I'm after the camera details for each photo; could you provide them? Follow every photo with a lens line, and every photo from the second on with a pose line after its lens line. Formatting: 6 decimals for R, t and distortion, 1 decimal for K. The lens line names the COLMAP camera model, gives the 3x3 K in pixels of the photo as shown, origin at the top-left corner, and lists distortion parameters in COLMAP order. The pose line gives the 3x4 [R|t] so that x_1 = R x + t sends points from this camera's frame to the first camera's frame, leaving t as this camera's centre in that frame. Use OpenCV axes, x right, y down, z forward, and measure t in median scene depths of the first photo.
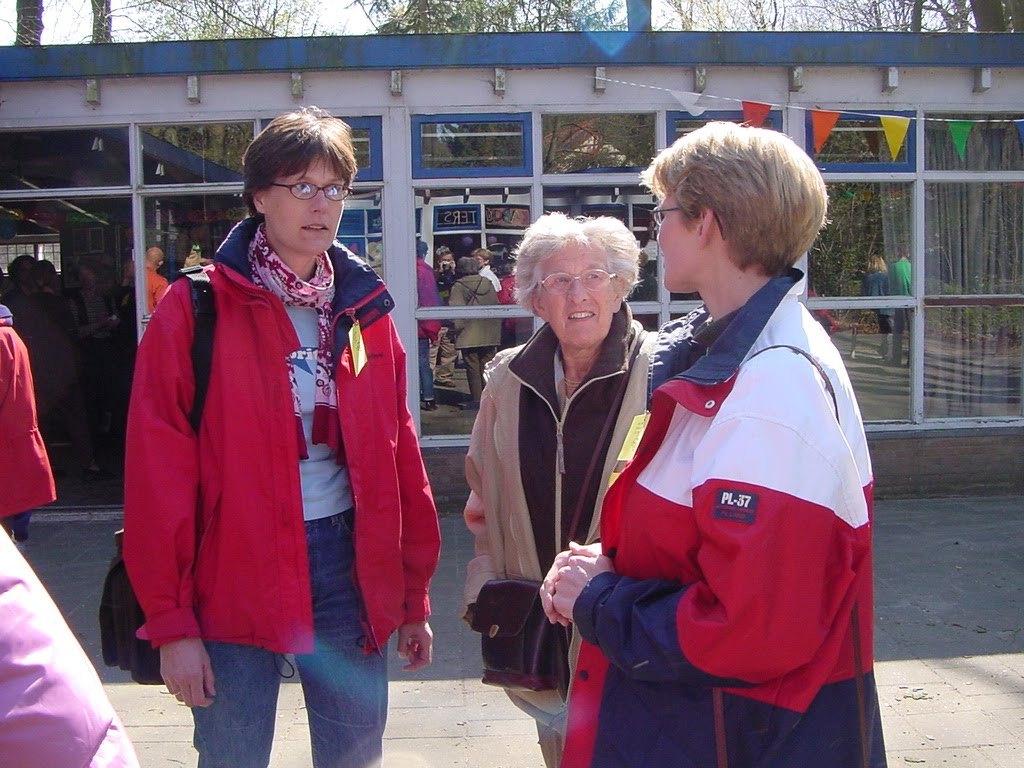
lens RADIAL K [[1190.1, 0, 512.0], [0, 1190.1, 384.0], [0, 0, 1]] dist [-0.189355, 0.224640]
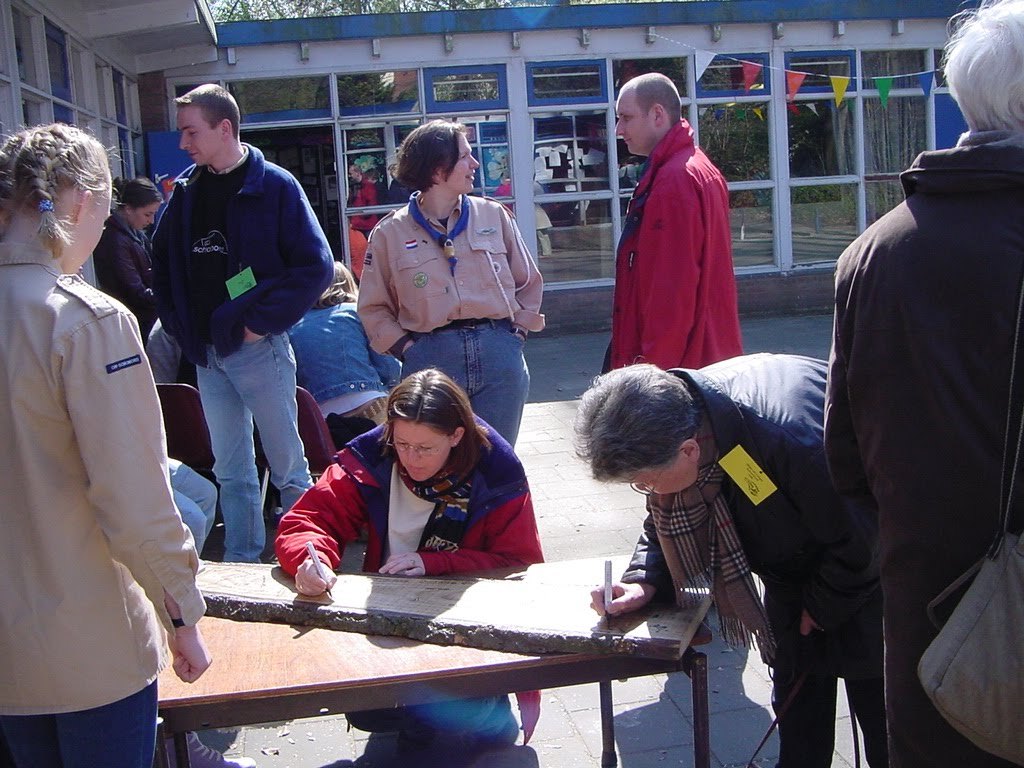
lens RADIAL K [[1190.1, 0, 512.0], [0, 1190.1, 384.0], [0, 0, 1]] dist [-0.189355, 0.224640]
pose [[0.992017, -0.063542, 0.108921, -0.286629], [0.059807, 0.997516, 0.037227, 0.114850], [-0.111016, -0.030416, 0.993353, -0.460394]]
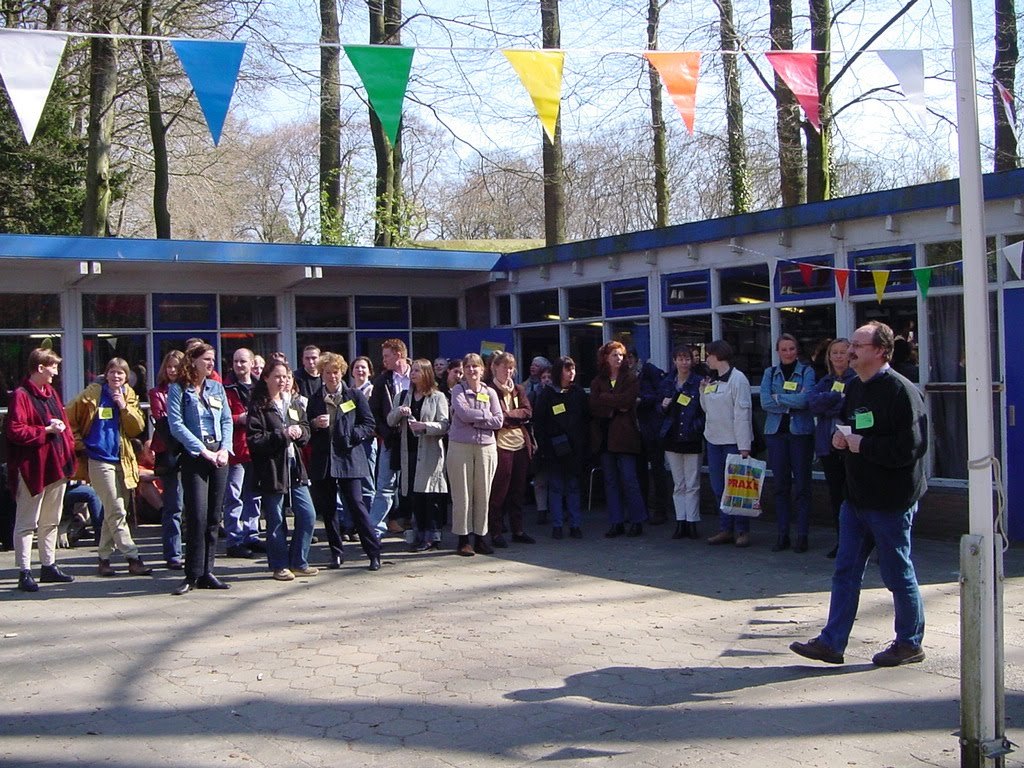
lens RADIAL K [[1190.1, 0, 512.0], [0, 1190.1, 384.0], [0, 0, 1]] dist [-0.189355, 0.224640]
pose [[0.495262, 0.021006, -0.868490, 1.337353], [-0.079946, 0.996568, -0.021486, -0.009744], [0.865057, 0.080073, 0.495241, -0.057315]]
